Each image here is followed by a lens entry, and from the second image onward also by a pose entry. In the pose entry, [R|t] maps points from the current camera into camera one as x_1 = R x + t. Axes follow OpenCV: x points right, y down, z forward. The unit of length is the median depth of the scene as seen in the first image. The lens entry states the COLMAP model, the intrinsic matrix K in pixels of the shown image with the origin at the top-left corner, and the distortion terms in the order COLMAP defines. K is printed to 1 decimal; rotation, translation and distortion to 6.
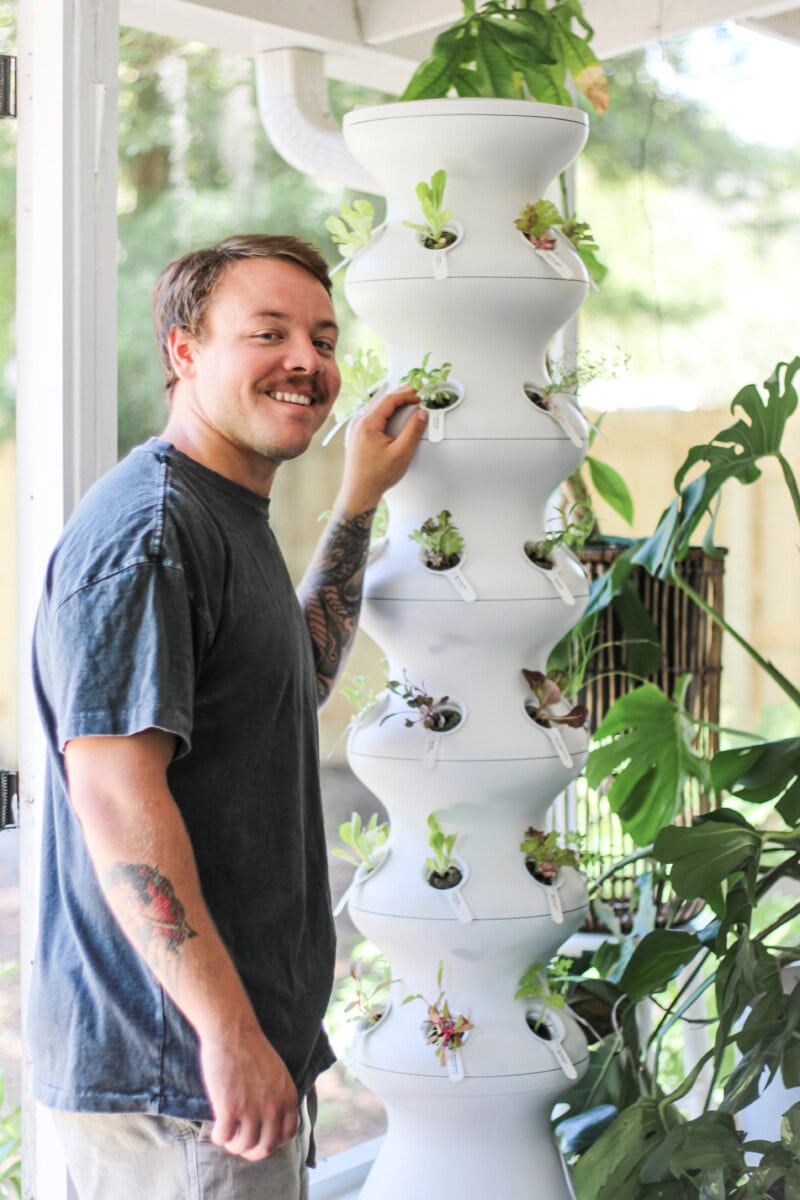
lens RADIAL K [[2853.7, 0, 395.3], [0, 2853.7, 602.6], [0, 0, 1]] dist [-0.114421, 0.000000]
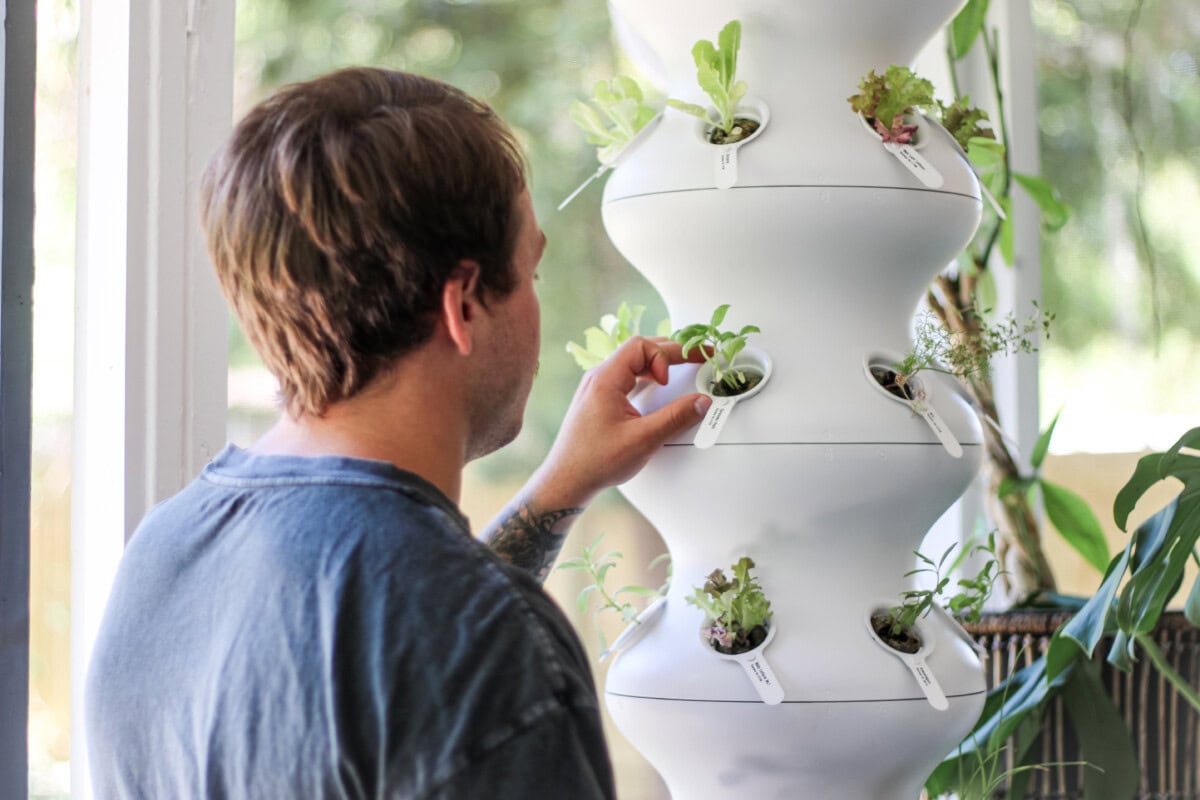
lens RADIAL K [[2853.7, 0, 603.8], [0, 2853.7, 392.8], [0, 0, 1]] dist [-0.114421, 0.000000]
pose [[0.988454, -0.004579, -0.151450, 0.082840], [-0.008496, 0.996295, -0.085575, -0.014440], [0.151280, 0.085874, 0.984754, 0.373424]]
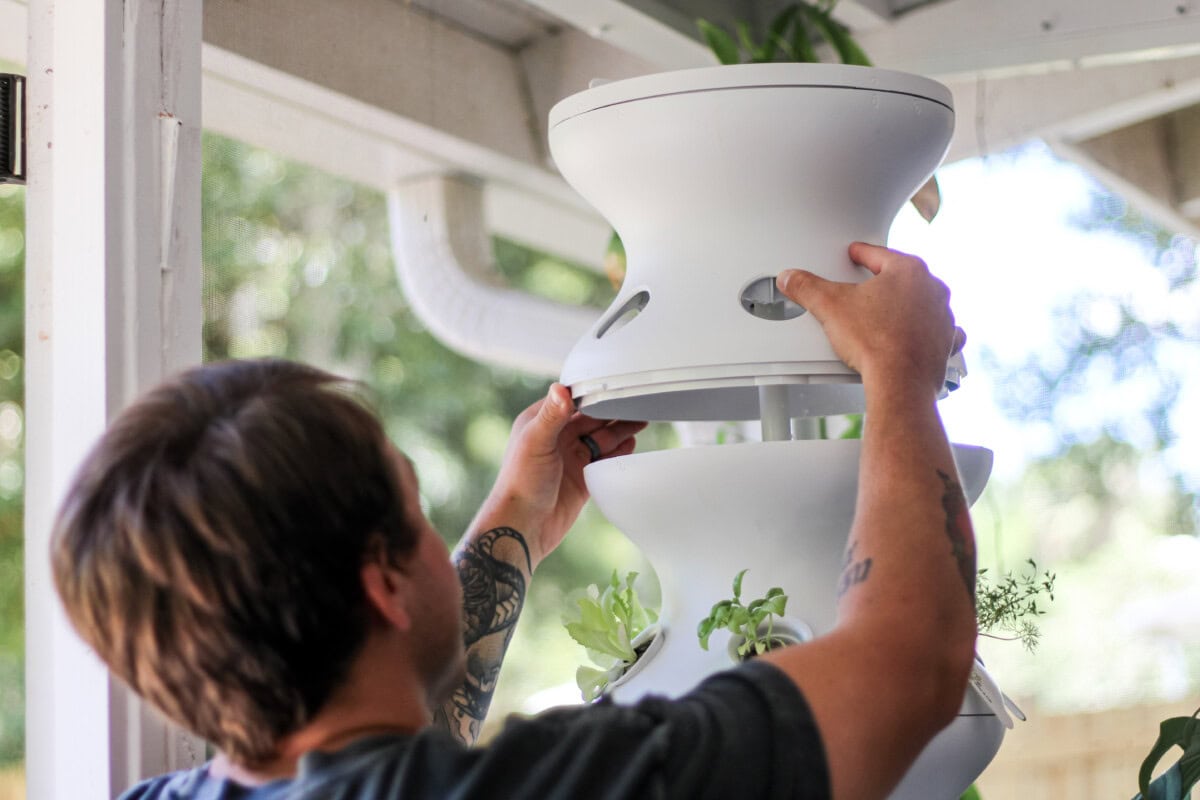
lens RADIAL K [[2853.7, 0, 602.3], [0, 2853.7, 402.0], [0, 0, 1]] dist [-0.114421, 0.000000]
pose [[0.998349, -0.022590, 0.052820, -0.046576], [0.031662, 0.983558, -0.177797, -0.019607], [-0.047935, 0.179176, 0.982649, 0.424264]]
